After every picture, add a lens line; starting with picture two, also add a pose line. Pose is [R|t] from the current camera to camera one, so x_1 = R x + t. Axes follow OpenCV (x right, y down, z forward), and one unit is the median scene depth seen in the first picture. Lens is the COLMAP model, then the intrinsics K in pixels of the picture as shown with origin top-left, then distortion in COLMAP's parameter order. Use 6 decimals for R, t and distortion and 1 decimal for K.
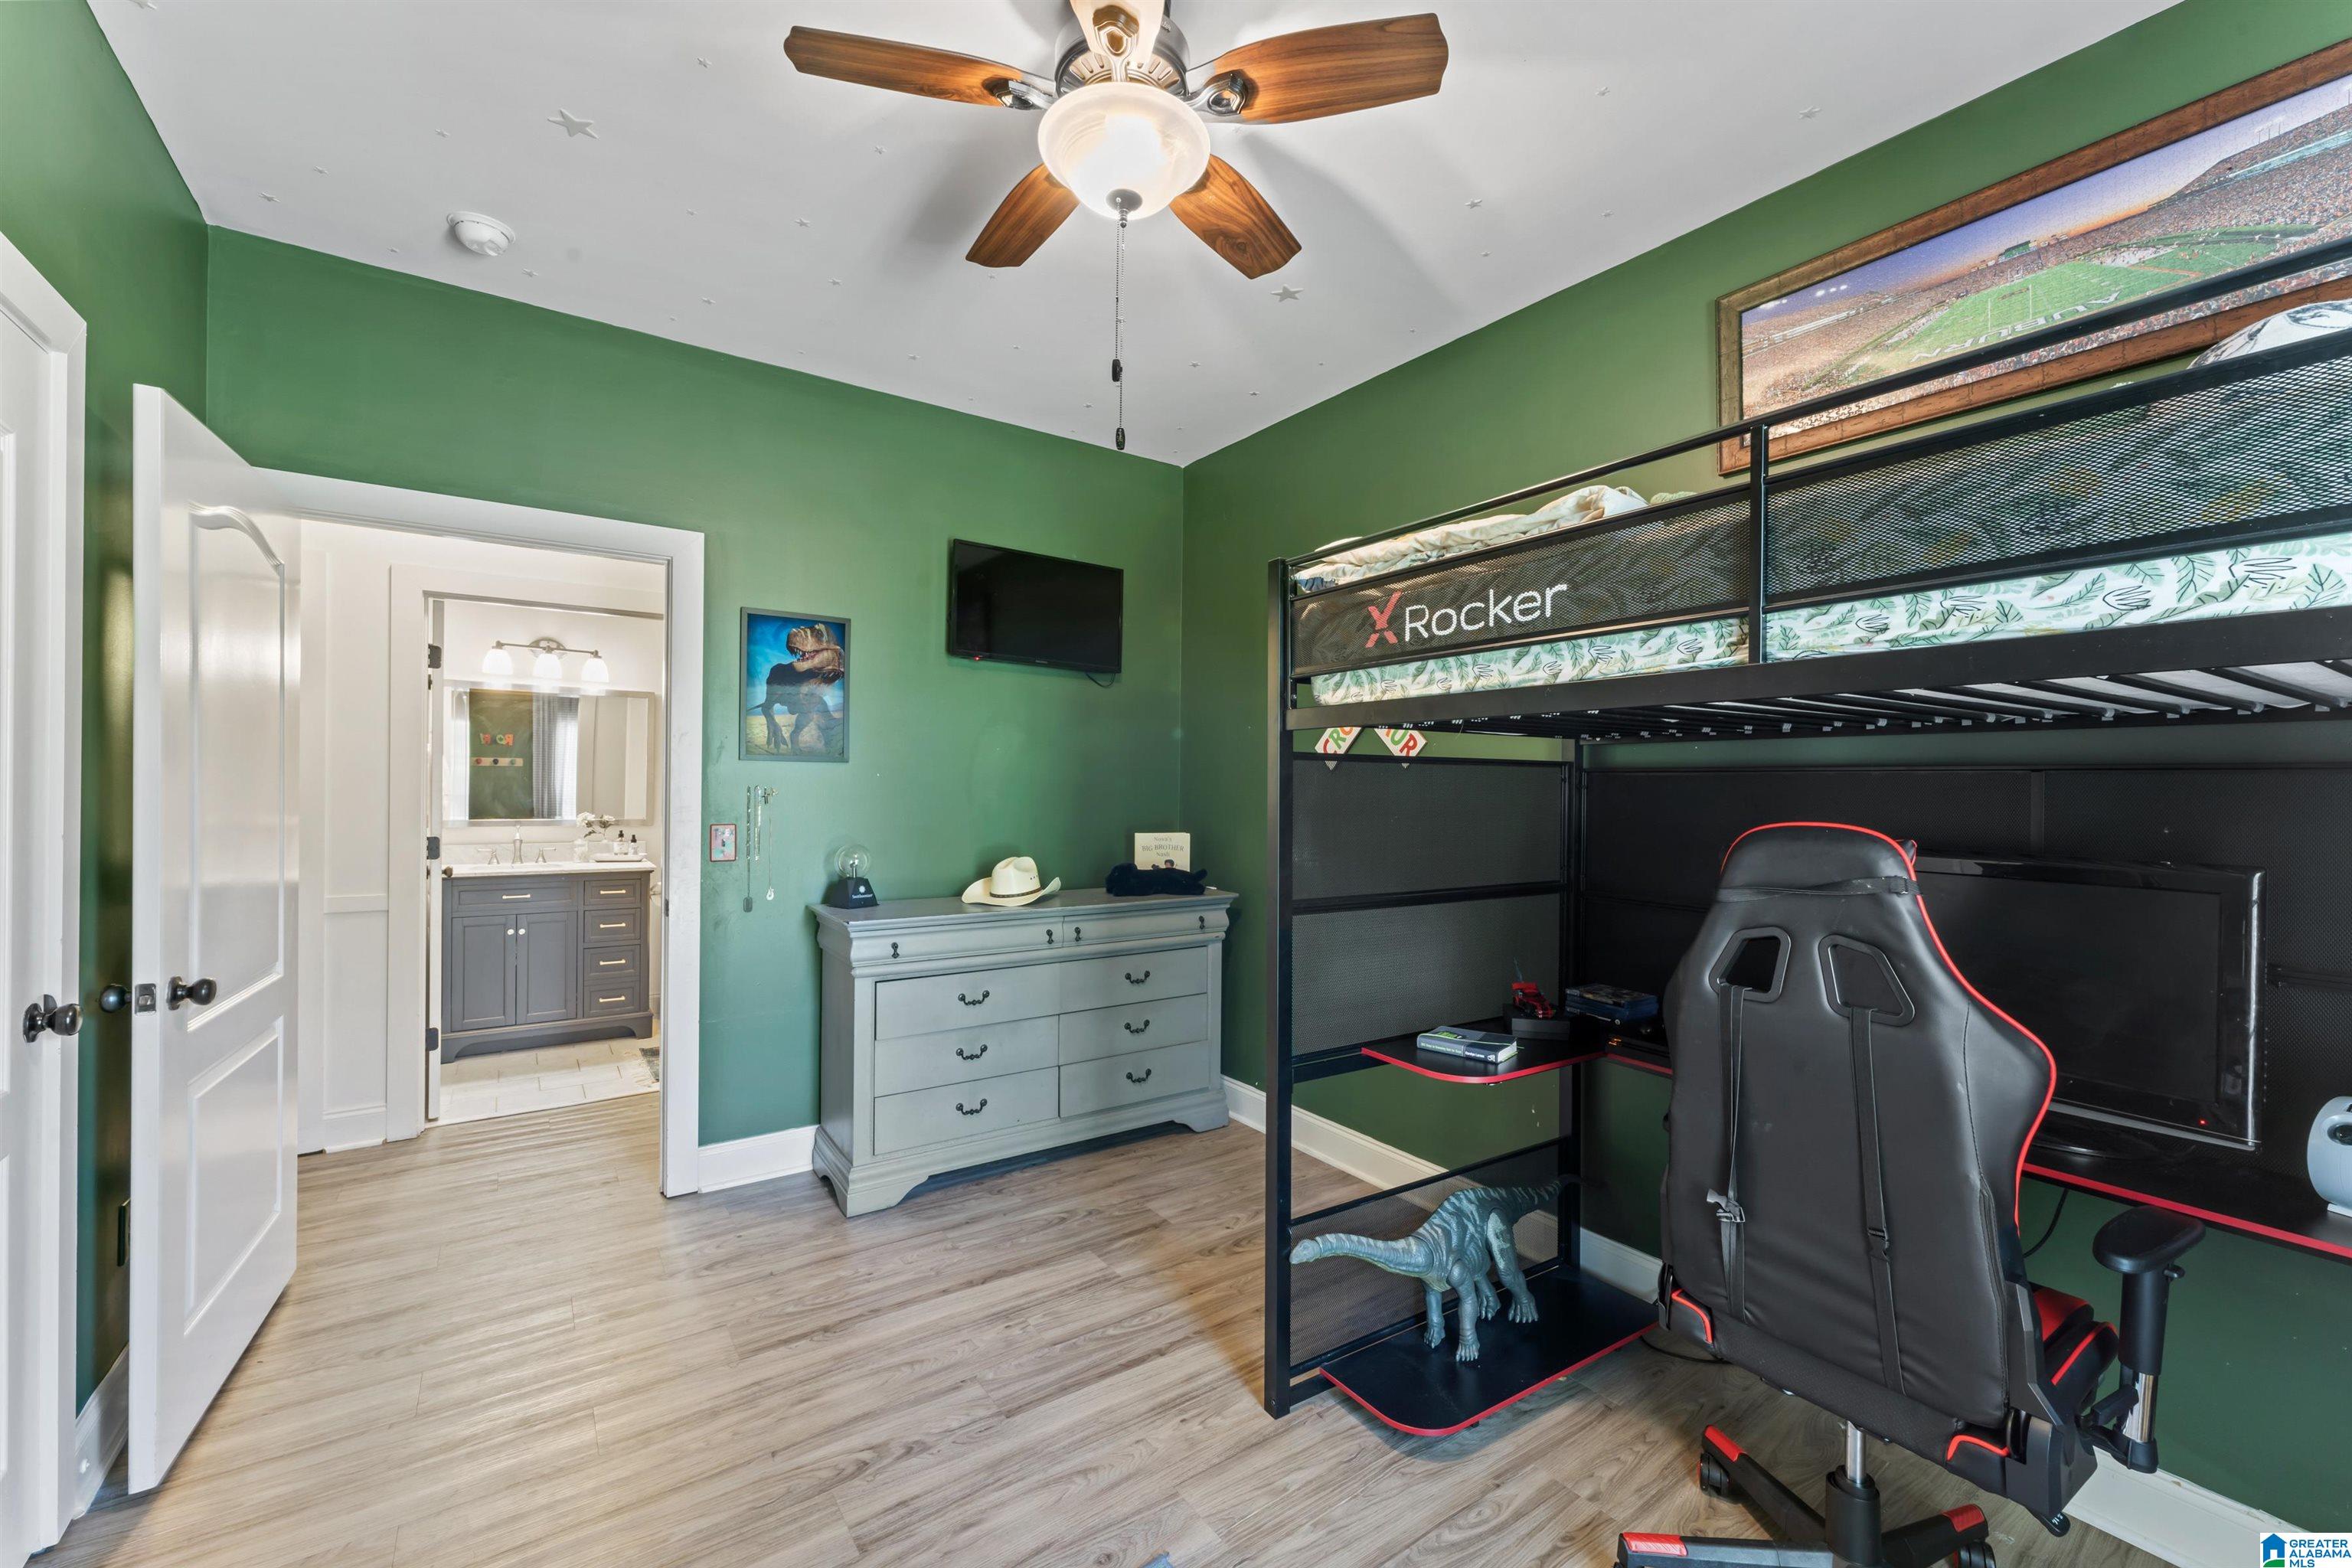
lens RADIAL K [[948.1, 0, 1180.8], [0, 948.1, 785.2], [0, 0, 1]] dist [0.000313, -0.000087]
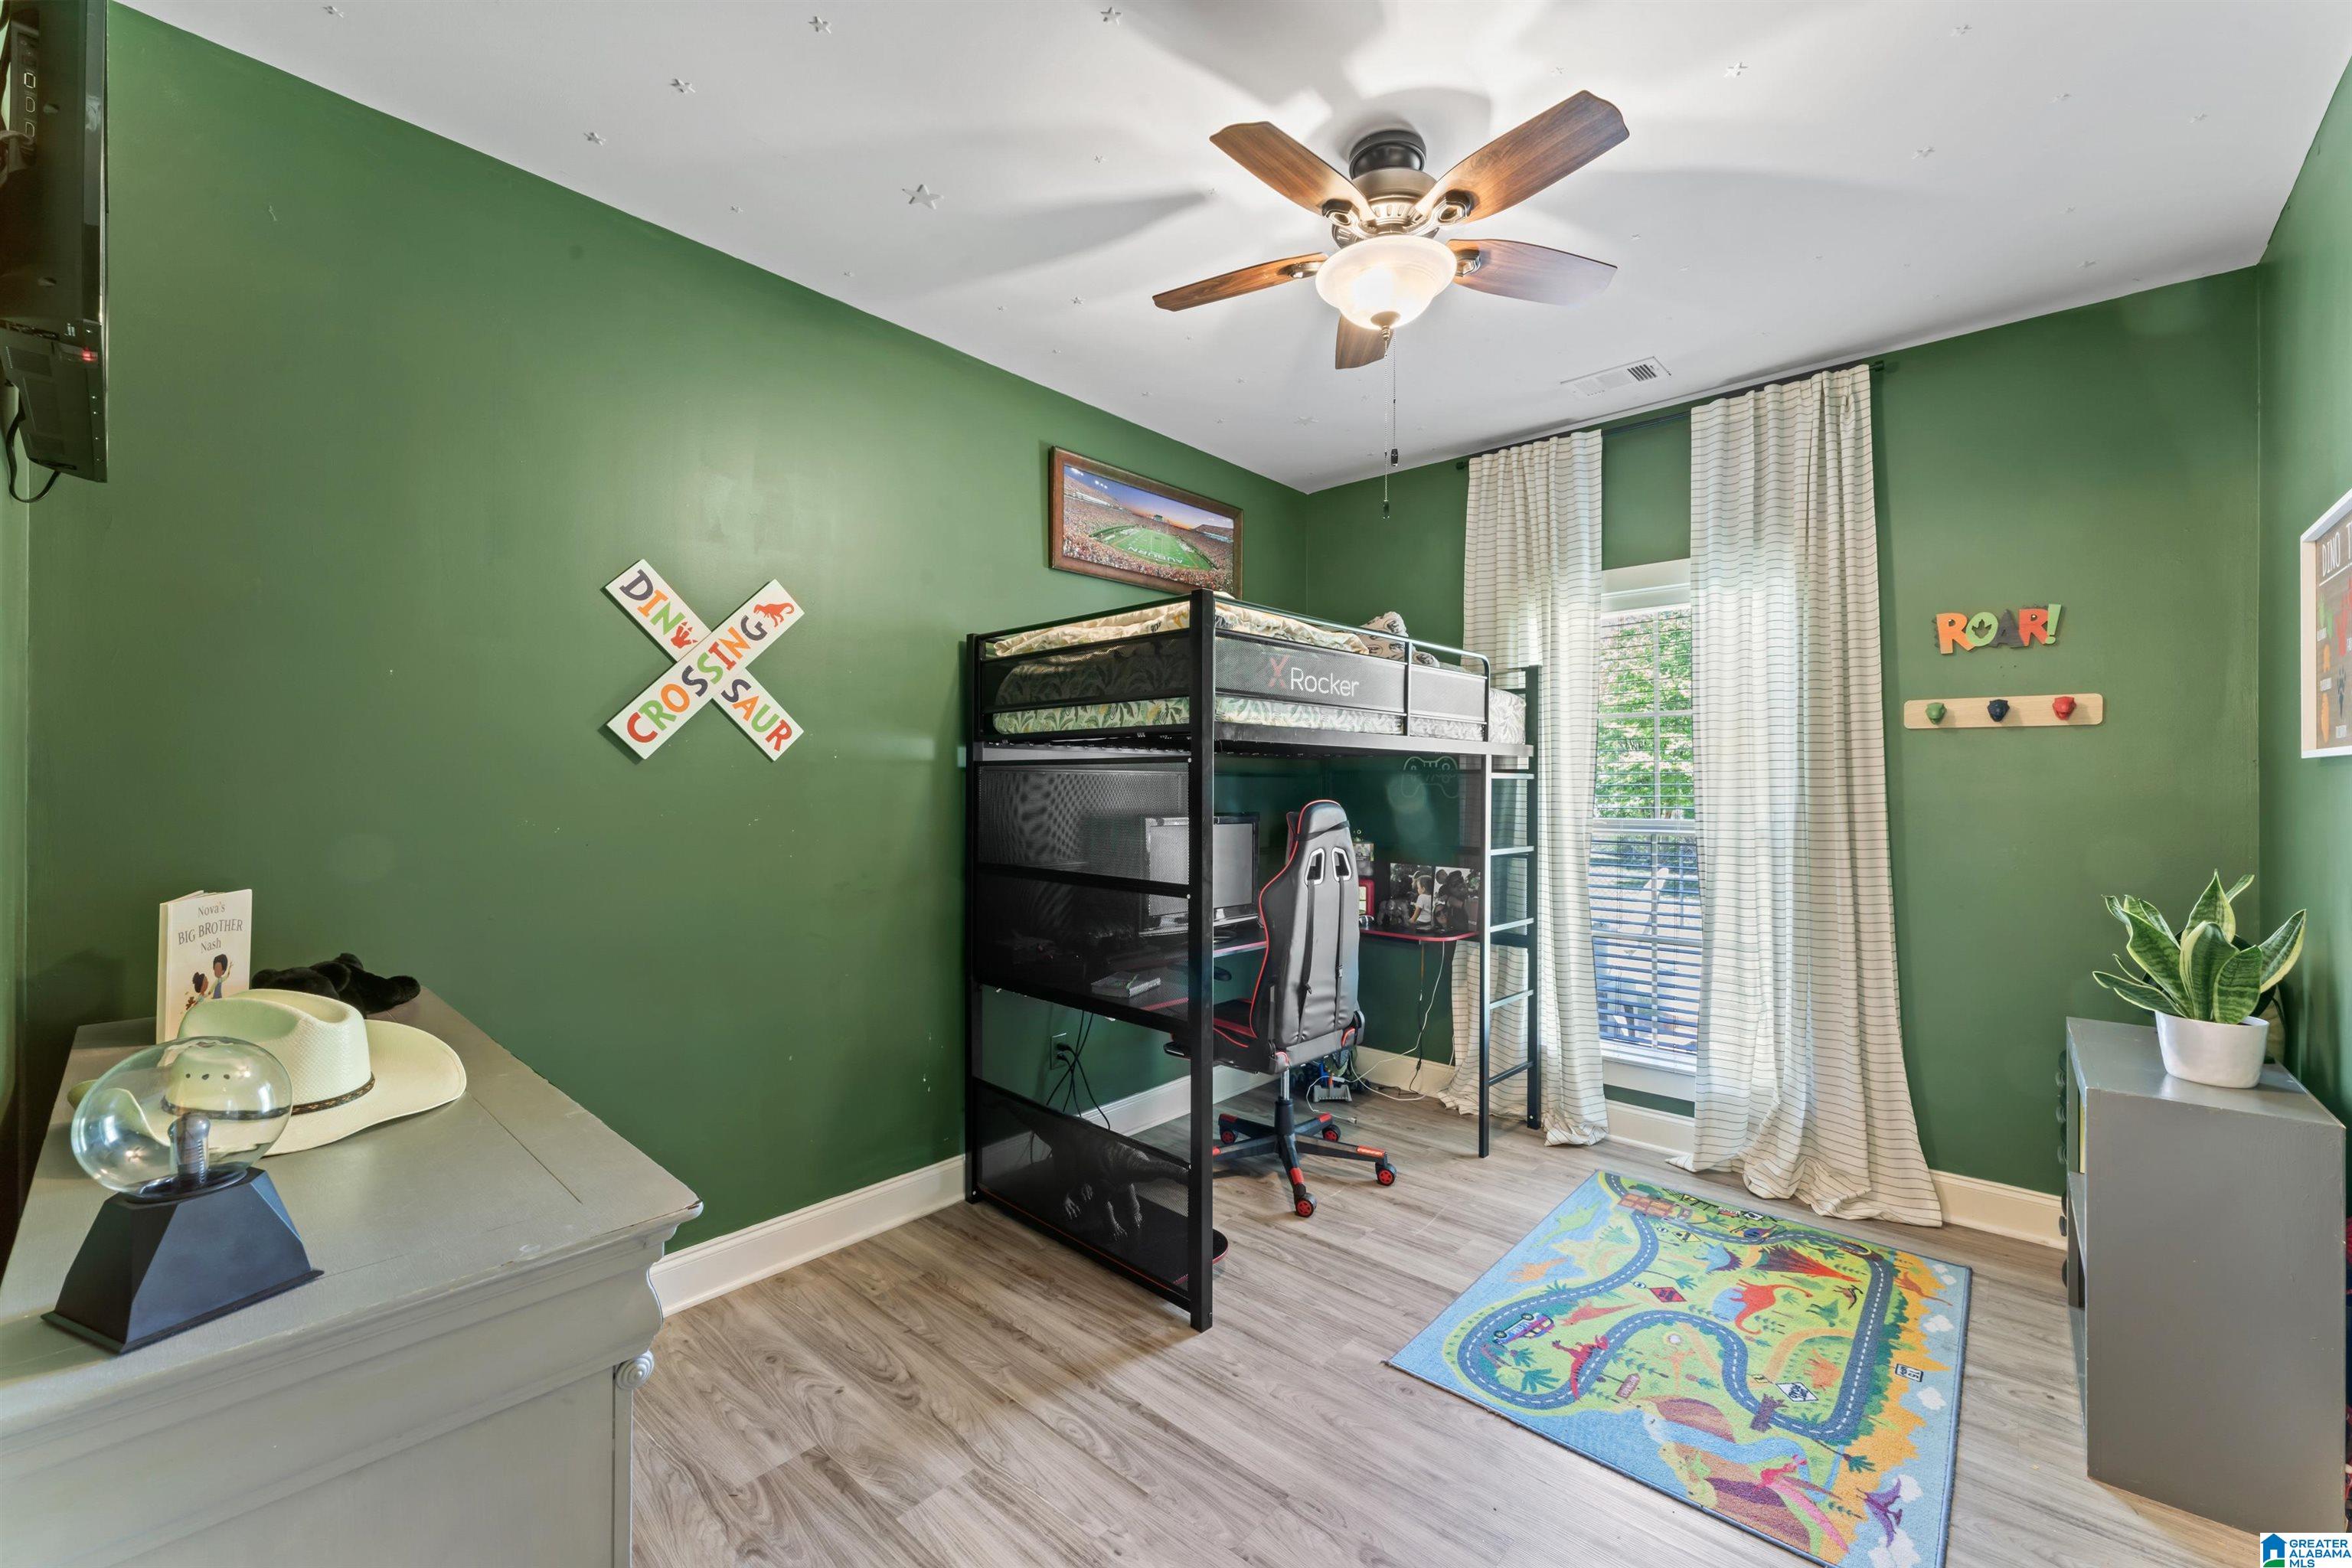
lens RADIAL K [[948.1, 0, 1184.6], [0, 948.1, 779.1], [0, 0, 1]] dist [0.000313, -0.000087]
pose [[-0.228300, -0.005060, 0.973578, -1.023681], [-0.004657, 0.999981, 0.004105, -0.012563], [-0.973580, -0.003597, -0.228319, 1.294799]]
